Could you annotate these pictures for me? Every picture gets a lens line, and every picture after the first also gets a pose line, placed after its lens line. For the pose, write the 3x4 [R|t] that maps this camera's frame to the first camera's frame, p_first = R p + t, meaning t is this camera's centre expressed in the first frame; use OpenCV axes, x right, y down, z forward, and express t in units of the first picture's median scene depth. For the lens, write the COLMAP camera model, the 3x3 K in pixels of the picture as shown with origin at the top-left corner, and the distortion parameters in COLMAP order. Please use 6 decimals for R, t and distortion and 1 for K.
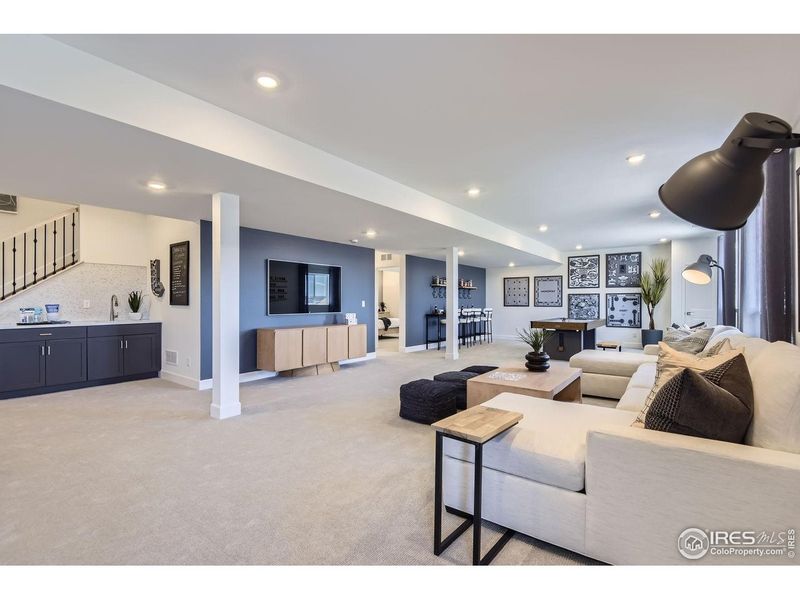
lens RADIAL K [[374.0, 0, 400.5], [0, 374.0, 302.8], [0, 0, 1]] dist [-0.005370, -0.003445]
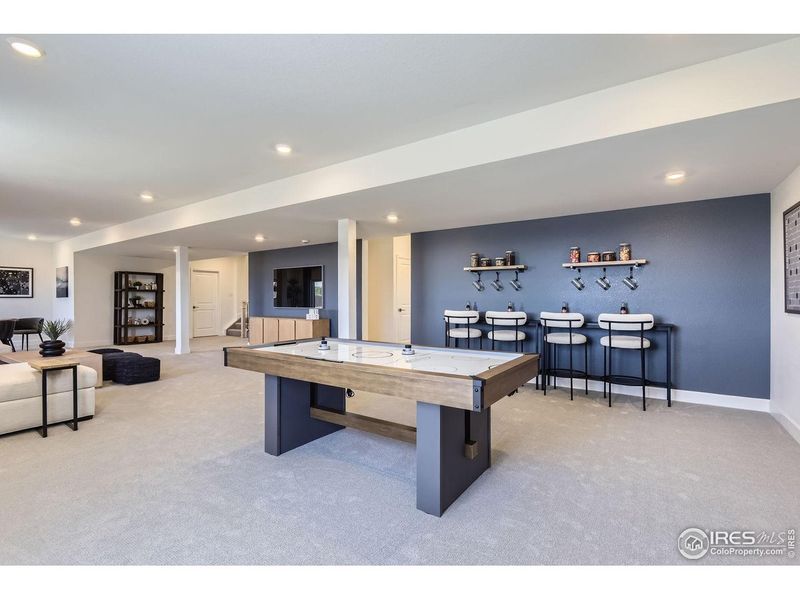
lens RADIAL K [[374.0, 0, 408.7], [0, 374.0, 301.2], [0, 0, 1]] dist [-0.005370, -0.003445]
pose [[0.056519, -0.000649, -0.998401, 0.682124], [-0.004403, 0.999990, -0.000899, 0.004259], [0.998392, 0.004446, 0.056516, 0.871875]]
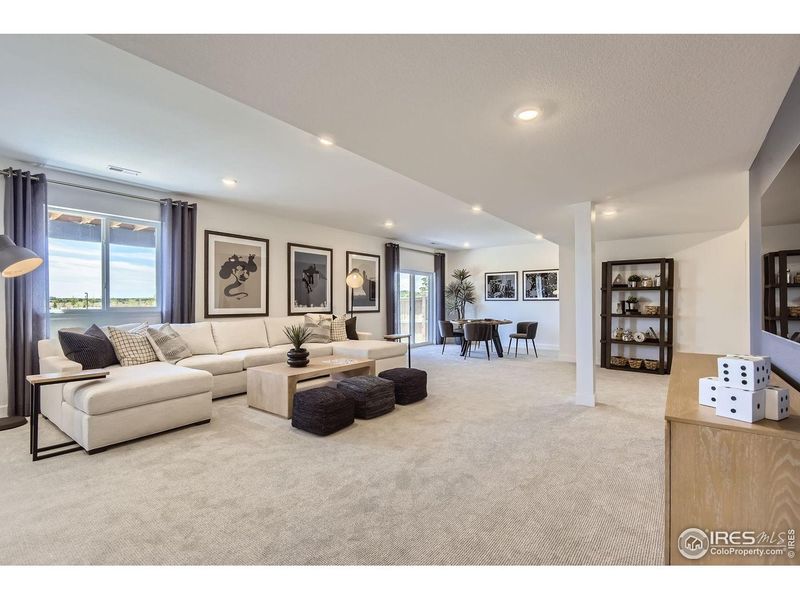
lens RADIAL K [[374.0, 0, 393.3], [0, 374.0, 300.0], [0, 0, 1]] dist [-0.005370, -0.003445]
pose [[-0.999275, -0.002330, 0.037989, 0.003012], [-0.002313, 0.999997, 0.000489, -0.001798], [-0.037990, 0.000401, -0.999278, 0.878680]]
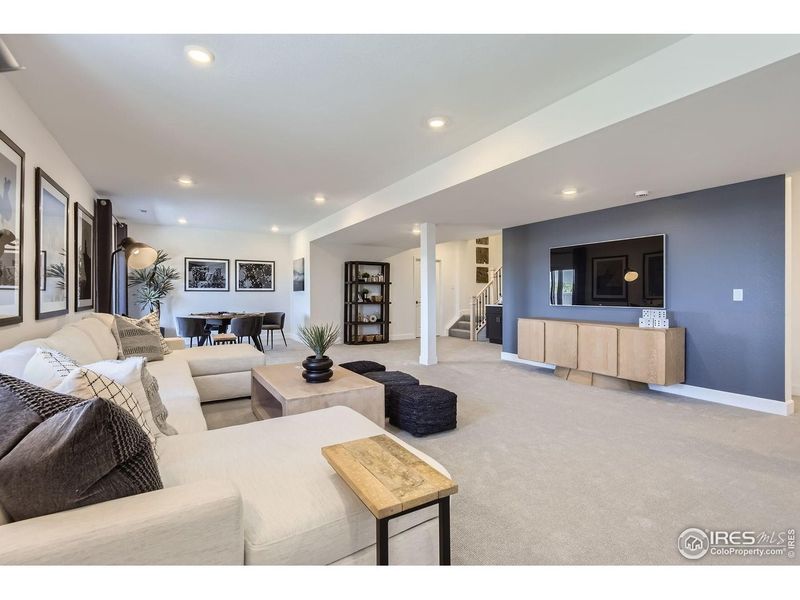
lens RADIAL K [[374.0, 0, 402.5], [0, 374.0, 295.9], [0, 0, 1]] dist [-0.005370, -0.003445]
pose [[-0.373512, 0.000120, -0.927625, 0.417906], [-0.007768, 0.999965, 0.003257, 0.004722], [0.927593, 0.008422, -0.373498, 0.598656]]
